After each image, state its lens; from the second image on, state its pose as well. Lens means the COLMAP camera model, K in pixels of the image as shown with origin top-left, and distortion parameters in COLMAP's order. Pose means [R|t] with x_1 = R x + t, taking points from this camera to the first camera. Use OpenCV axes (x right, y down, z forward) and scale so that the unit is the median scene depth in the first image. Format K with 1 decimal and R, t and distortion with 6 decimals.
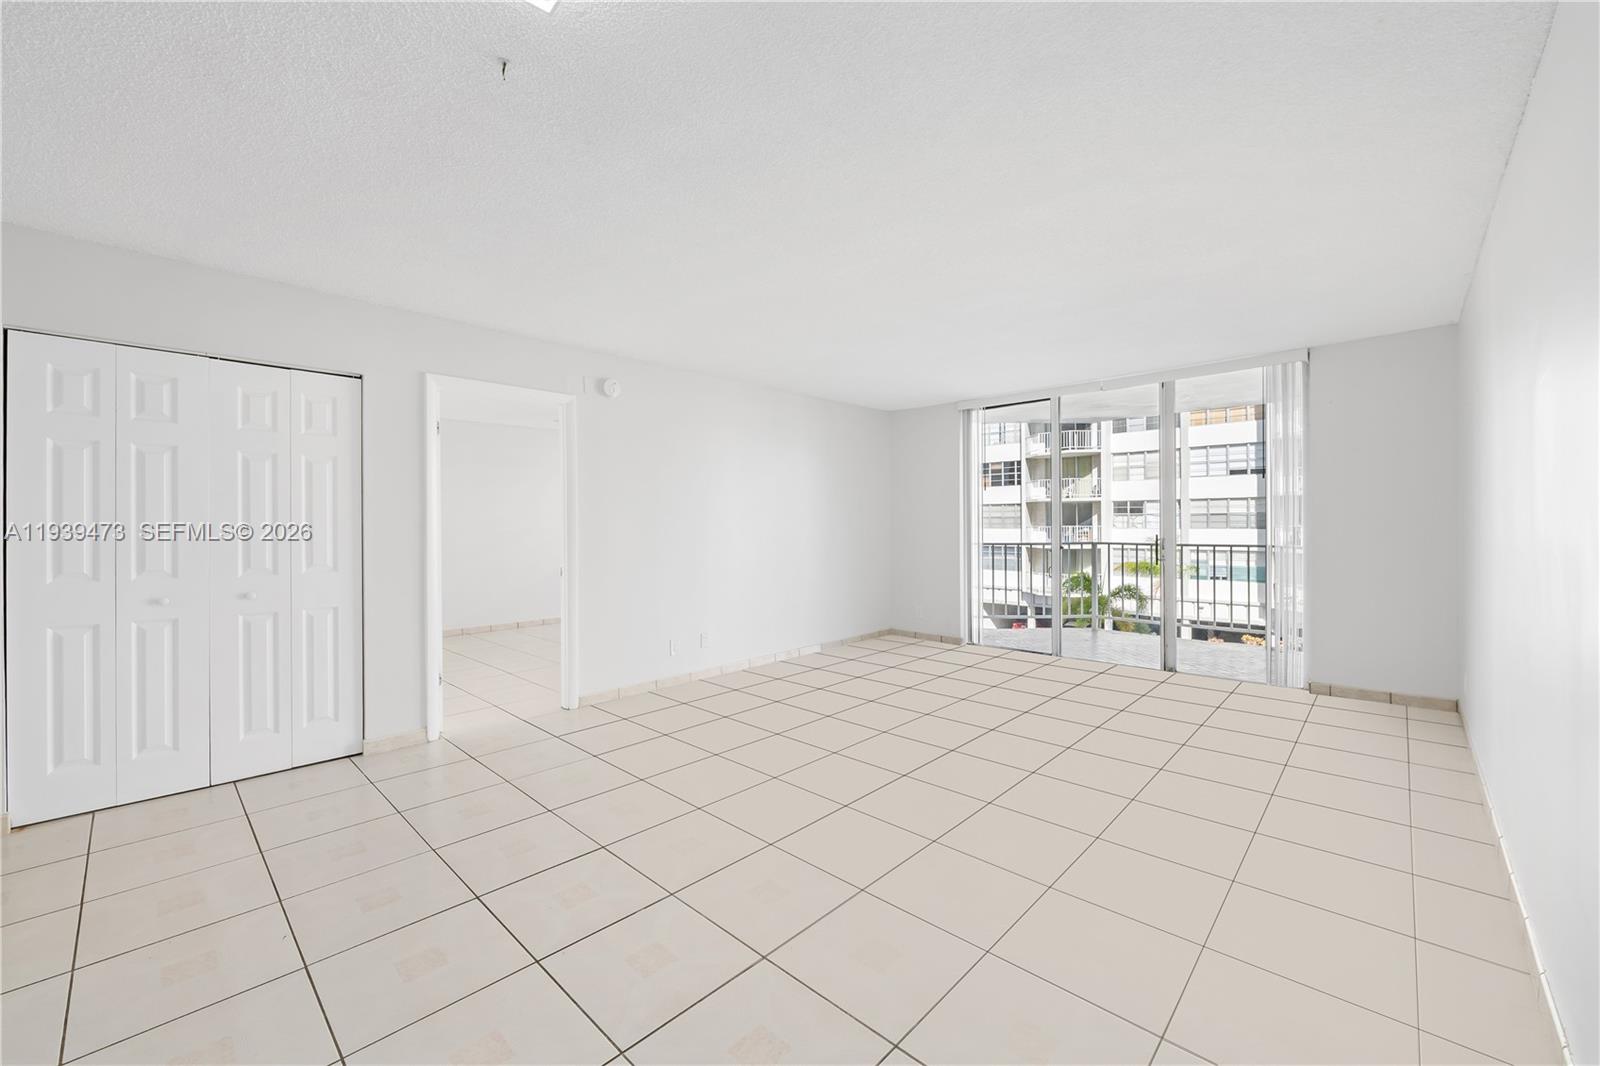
lens RADIAL K [[636.2, 0, 802.9], [0, 636.2, 524.3], [0, 0, 1]] dist [-0.000457, -0.000297]
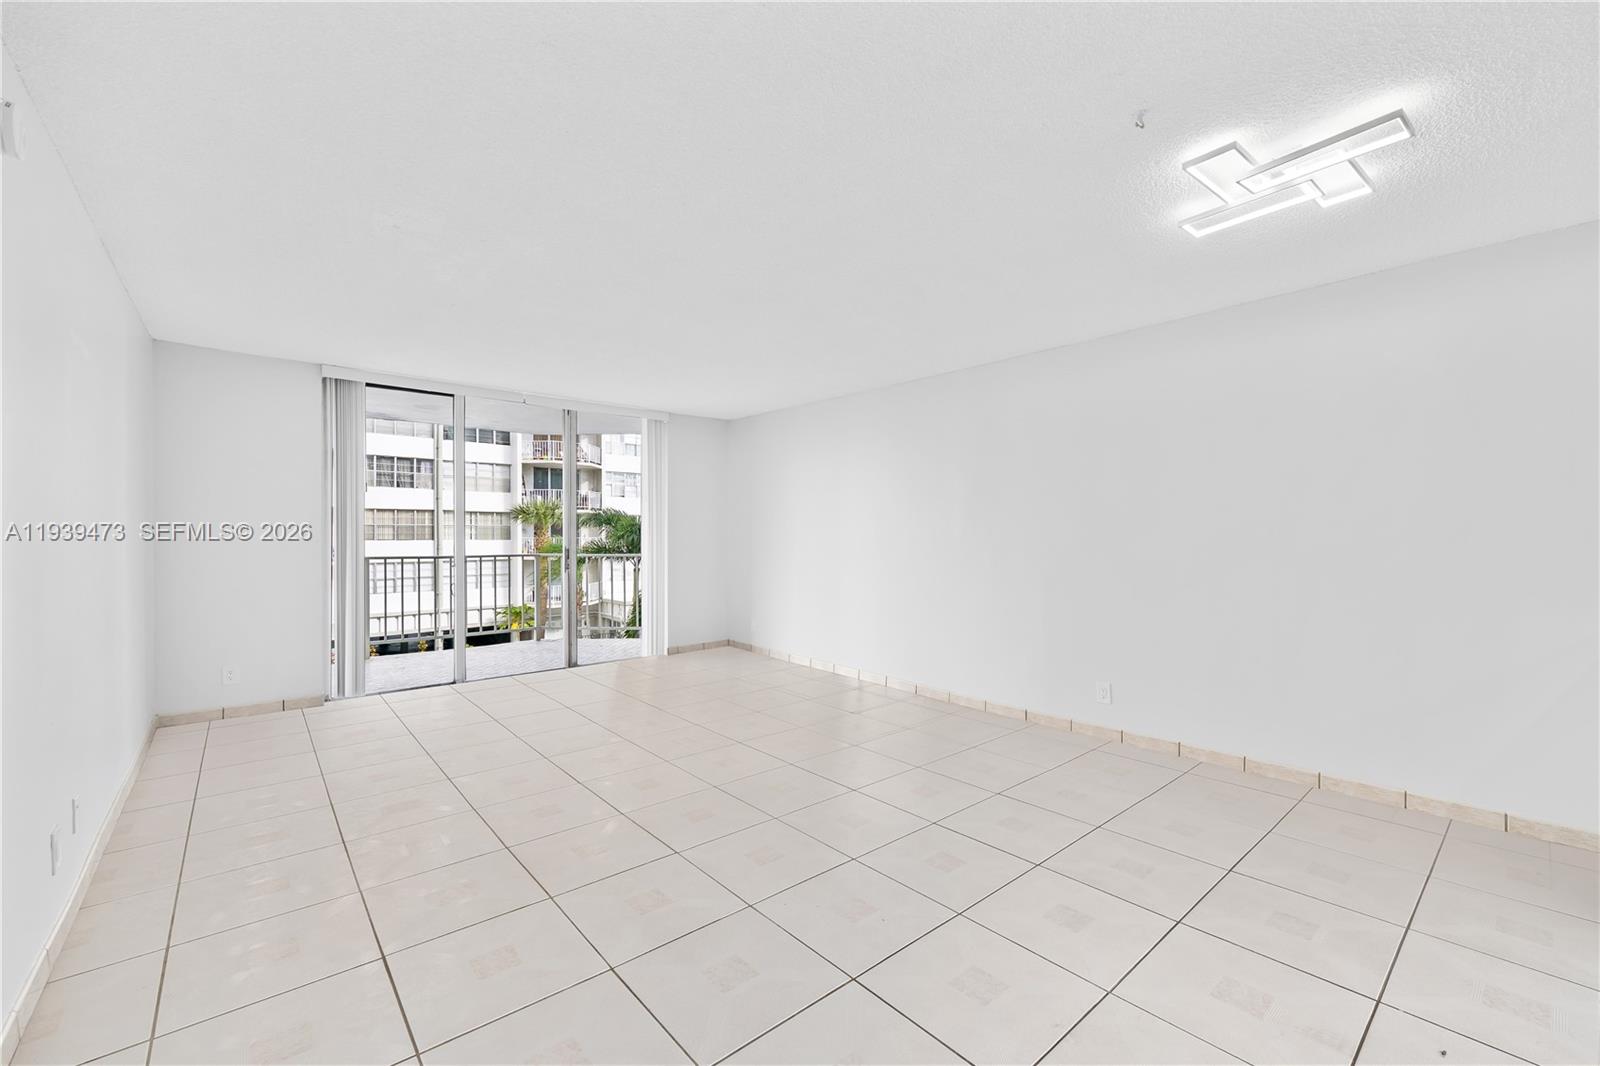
lens RADIAL K [[641.0, 0, 817.0], [0, 641.0, 534.4], [0, 0, 1]] dist [0.000428, 0.000047]
pose [[0.093459, 0.004956, 0.995611, -0.081701], [-0.000988, 0.999988, -0.004885, 0.000427], [-0.995623, -0.000527, 0.093462, 0.074089]]
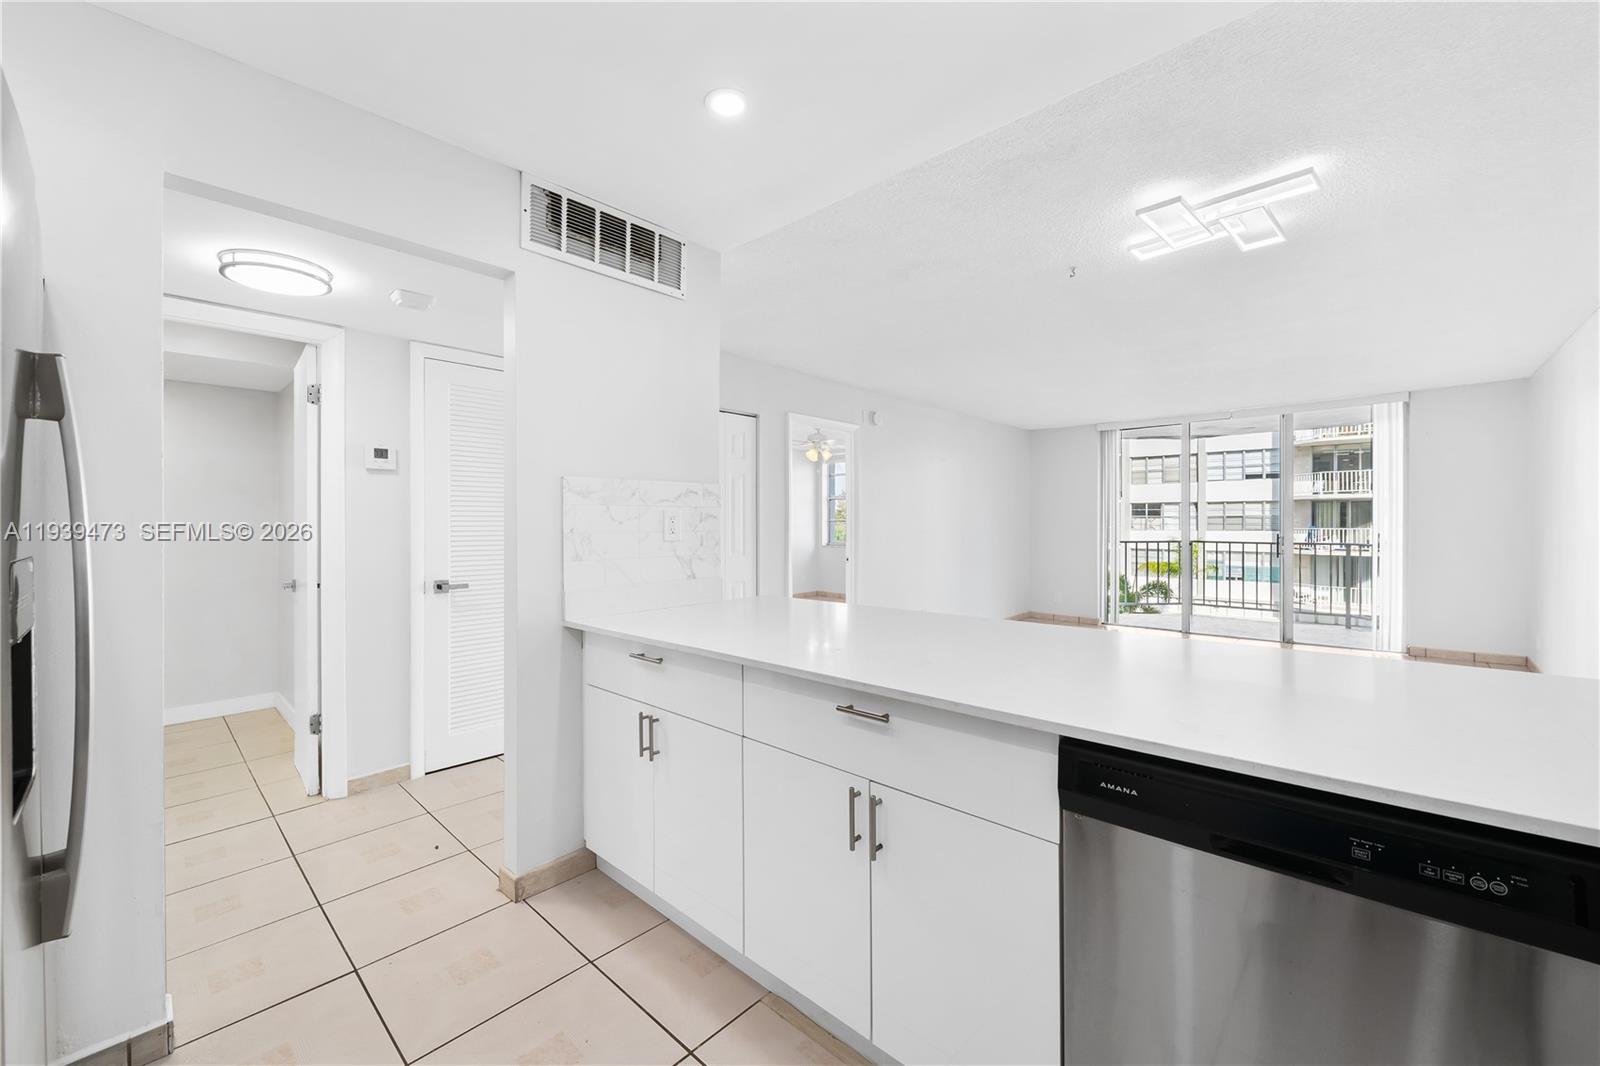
lens RADIAL K [[639.6, 0, 810.7], [0, 639.6, 527.9], [0, 0, 1]] dist [0.010625, -0.000314]
pose [[0.999790, 0.005420, 0.019777, -0.064551], [-0.005529, 0.999970, 0.005450, 0.000418], [-0.019747, -0.005558, 0.999790, -0.042881]]
